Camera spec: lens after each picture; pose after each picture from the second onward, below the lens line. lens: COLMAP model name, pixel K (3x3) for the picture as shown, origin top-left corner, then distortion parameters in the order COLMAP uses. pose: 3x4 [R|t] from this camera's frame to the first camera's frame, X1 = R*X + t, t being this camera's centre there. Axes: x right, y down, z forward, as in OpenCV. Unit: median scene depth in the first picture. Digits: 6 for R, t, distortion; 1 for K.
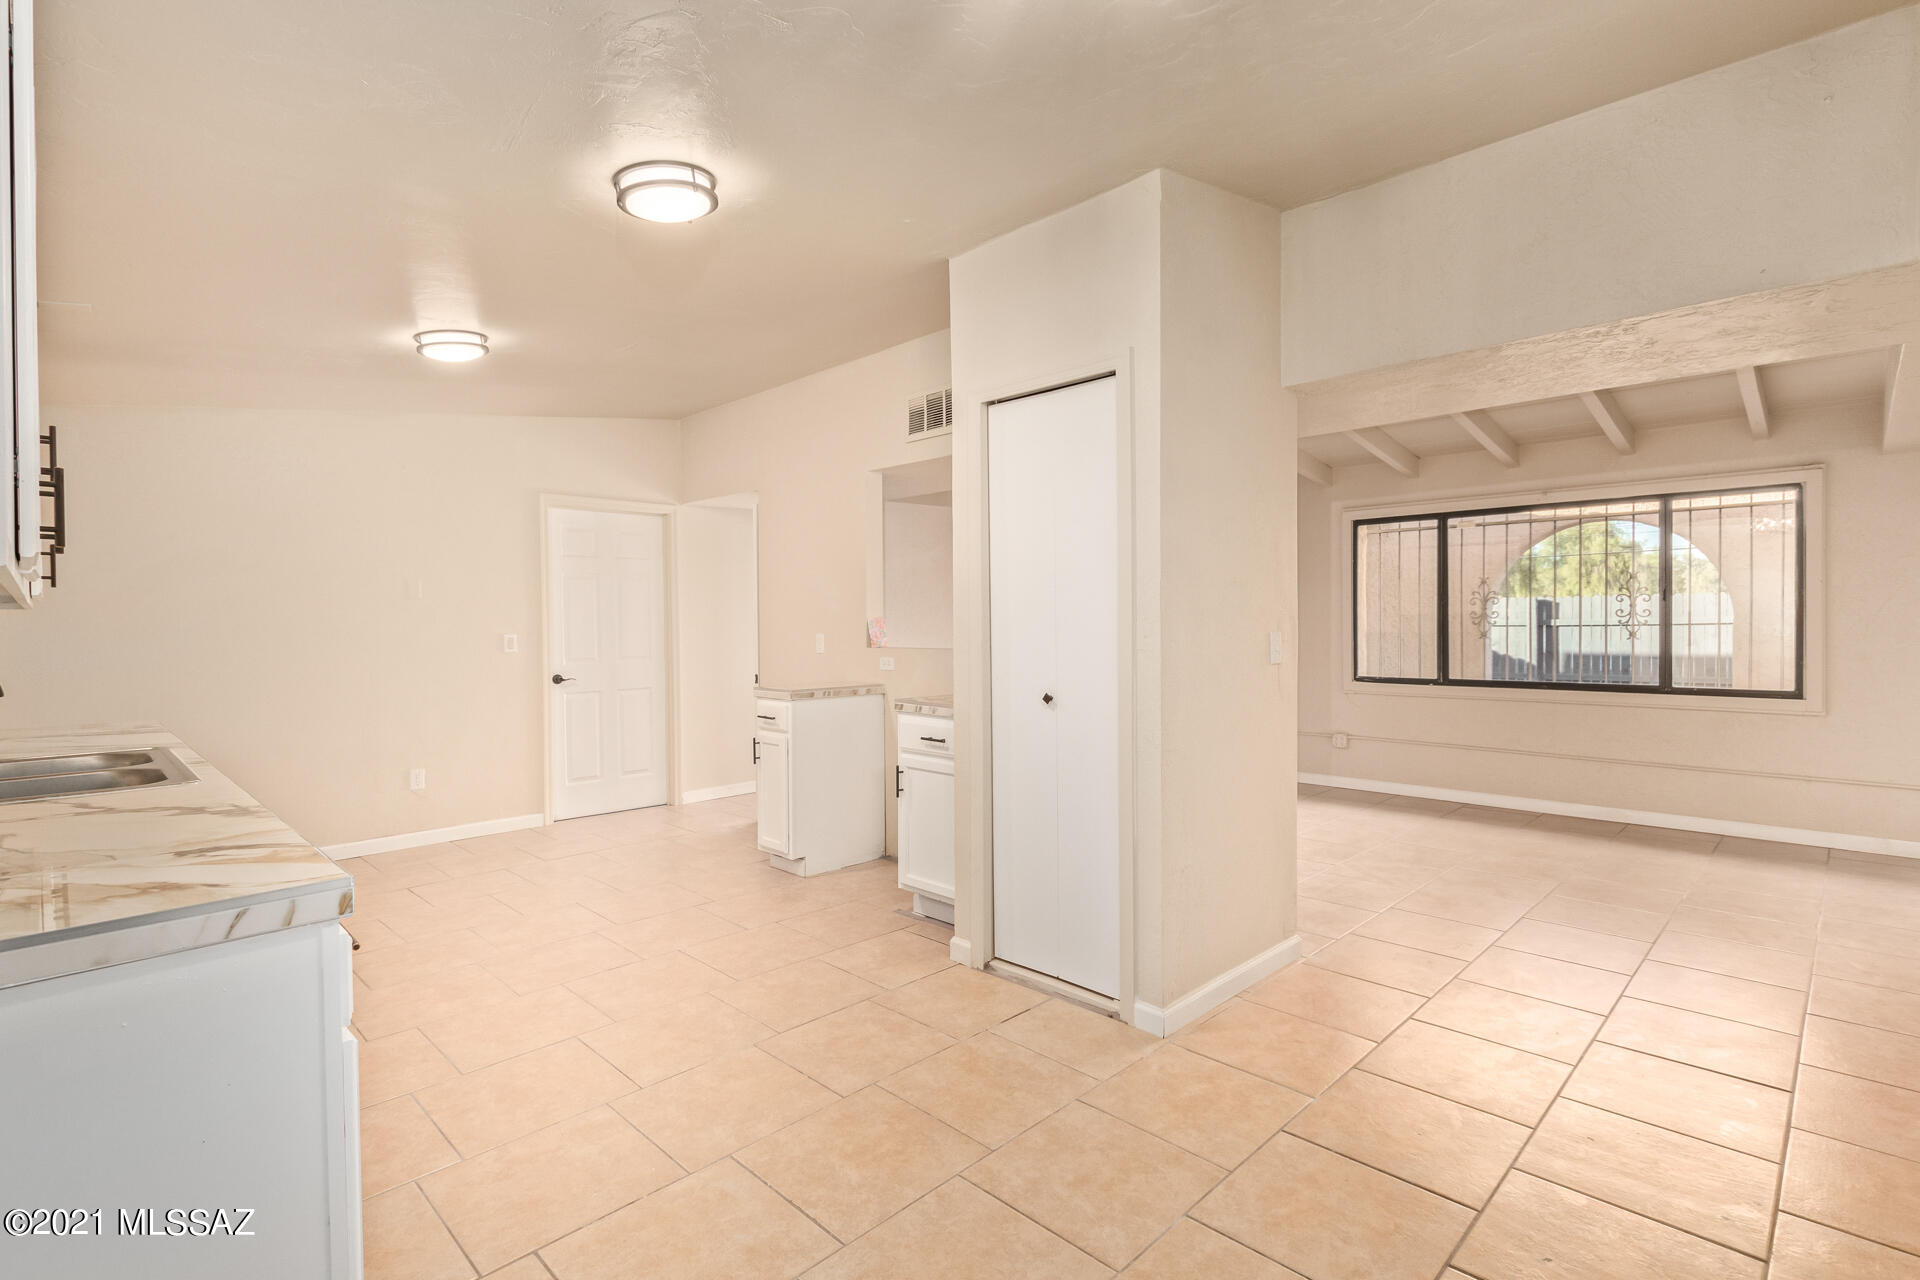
lens RADIAL K [[908.1, 0, 973.5], [0, 908.1, 636.1], [0, 0, 1]] dist [0.004423, -0.000036]
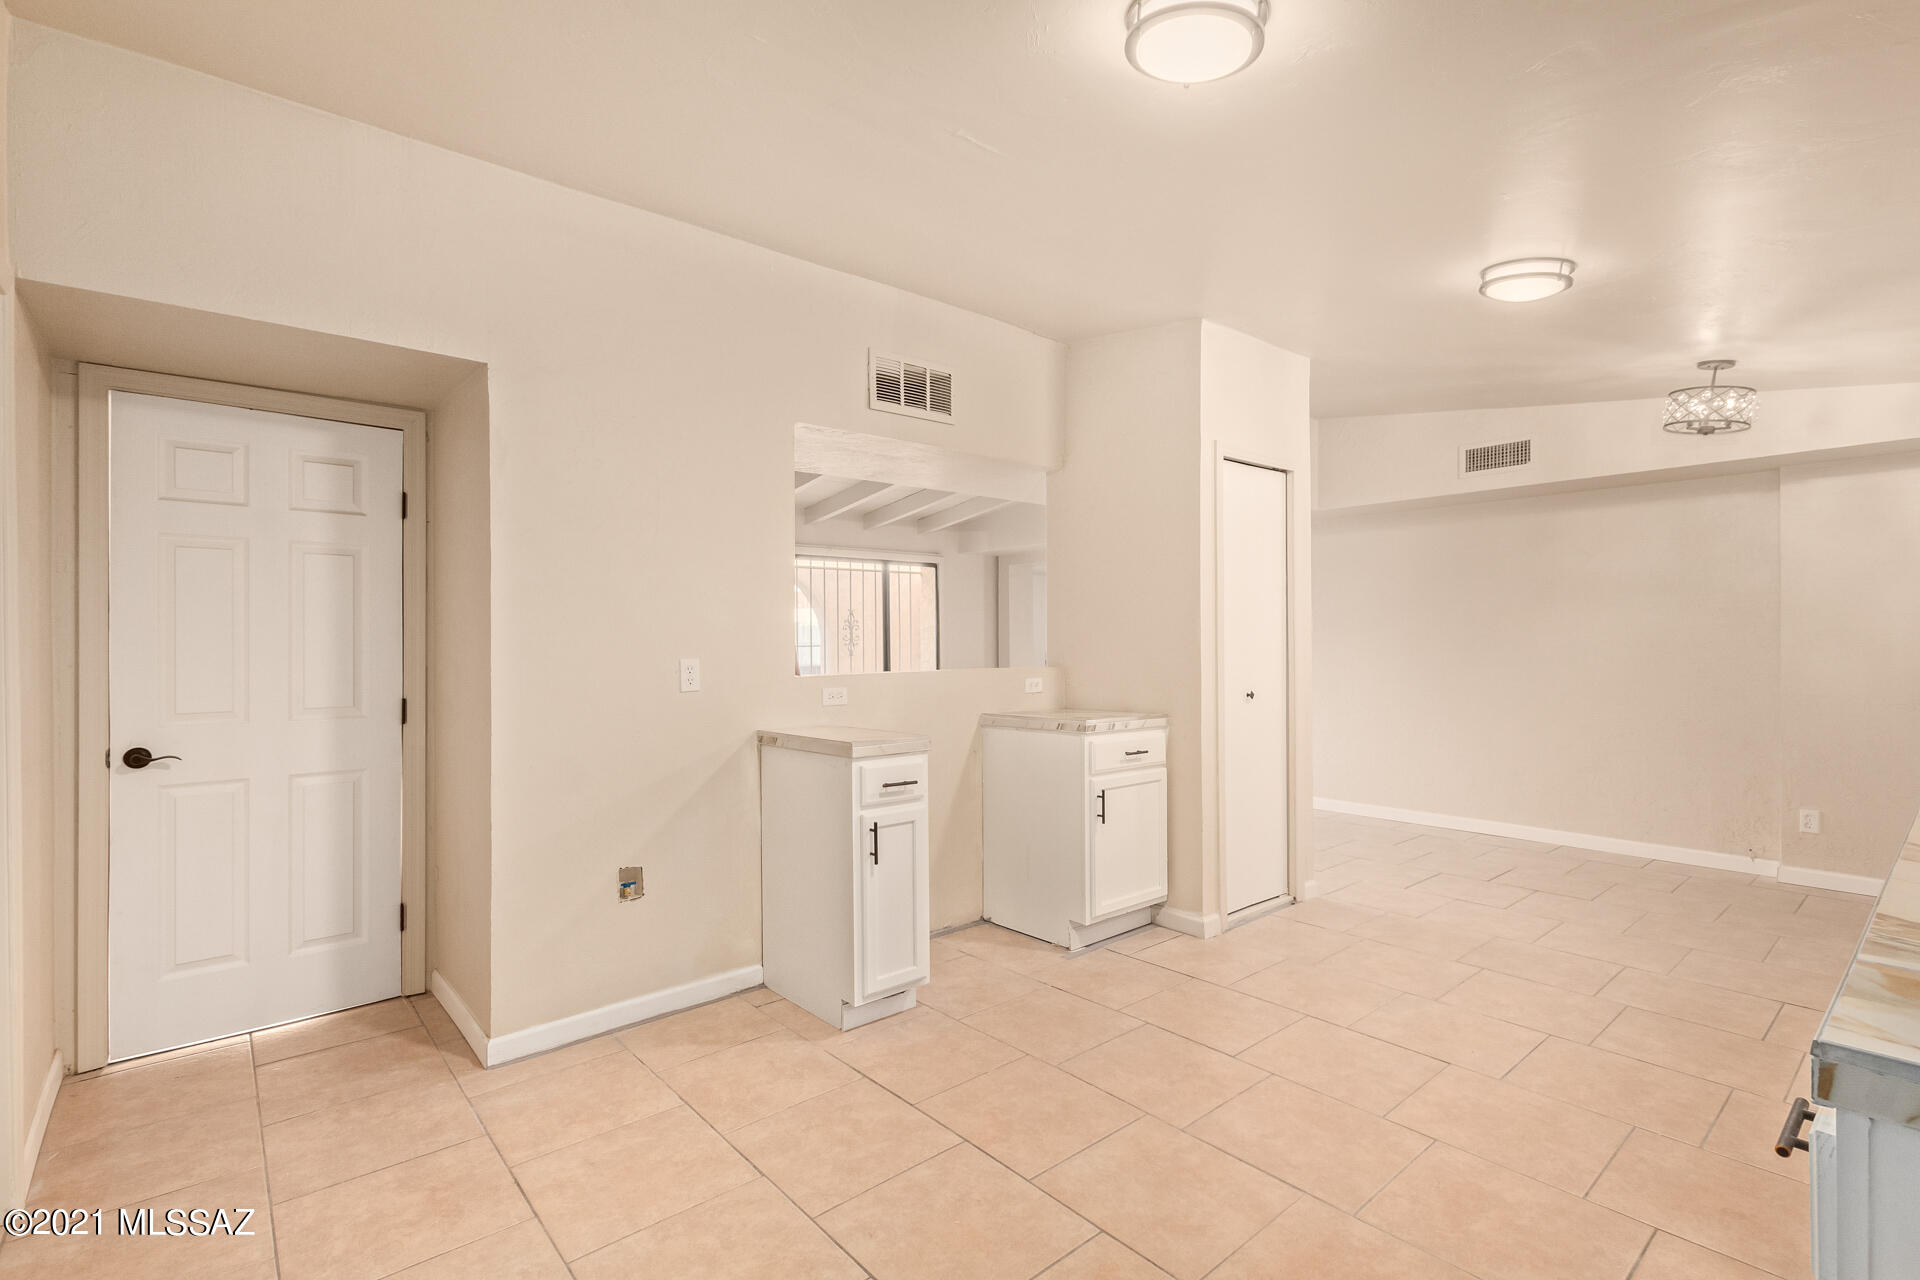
lens RADIAL K [[887.7, 0, 960.0], [0, 887.7, 640.0], [0, 0, 1]] dist [0.002351, 0.000272]
pose [[0.083704, 0.007080, 0.996465, -0.840994], [0.022355, 0.999710, -0.008981, -0.006441], [-0.996240, 0.023028, 0.083522, 0.885242]]
